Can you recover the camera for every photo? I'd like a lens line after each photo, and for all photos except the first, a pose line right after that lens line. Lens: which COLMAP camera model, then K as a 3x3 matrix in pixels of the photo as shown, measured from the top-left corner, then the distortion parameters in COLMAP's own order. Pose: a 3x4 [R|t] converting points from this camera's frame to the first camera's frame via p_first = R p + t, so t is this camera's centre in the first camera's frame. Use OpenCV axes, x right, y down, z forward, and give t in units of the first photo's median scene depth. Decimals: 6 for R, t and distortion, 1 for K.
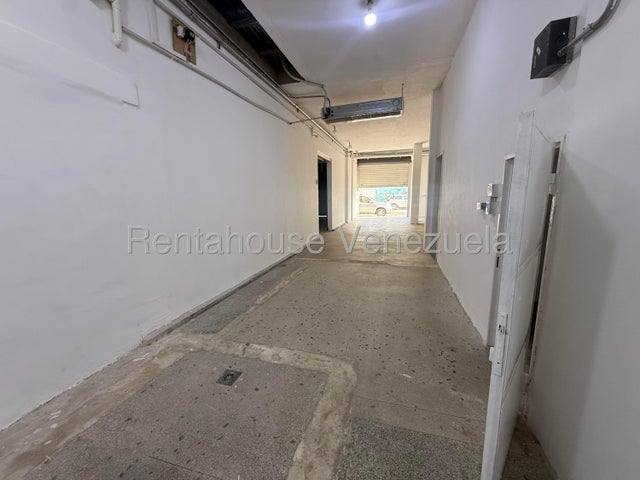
lens RADIAL K [[255.3, 0, 320.0], [0, 255.3, 240.0], [0, 0, 1]] dist [0.001167, 0.000044]
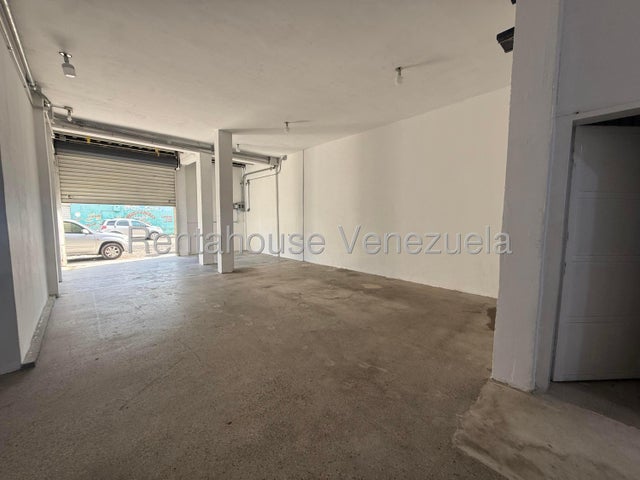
lens RADIAL K [[255.3, 0, 320.0], [0, 255.3, 240.0], [0, 0, 1]] dist [0.001167, 0.000044]
pose [[0.511869, -0.051524, 0.857517, -0.004054], [0.132590, 0.990977, -0.019603, -0.073028], [-0.848770, 0.123732, 0.514082, 0.407762]]
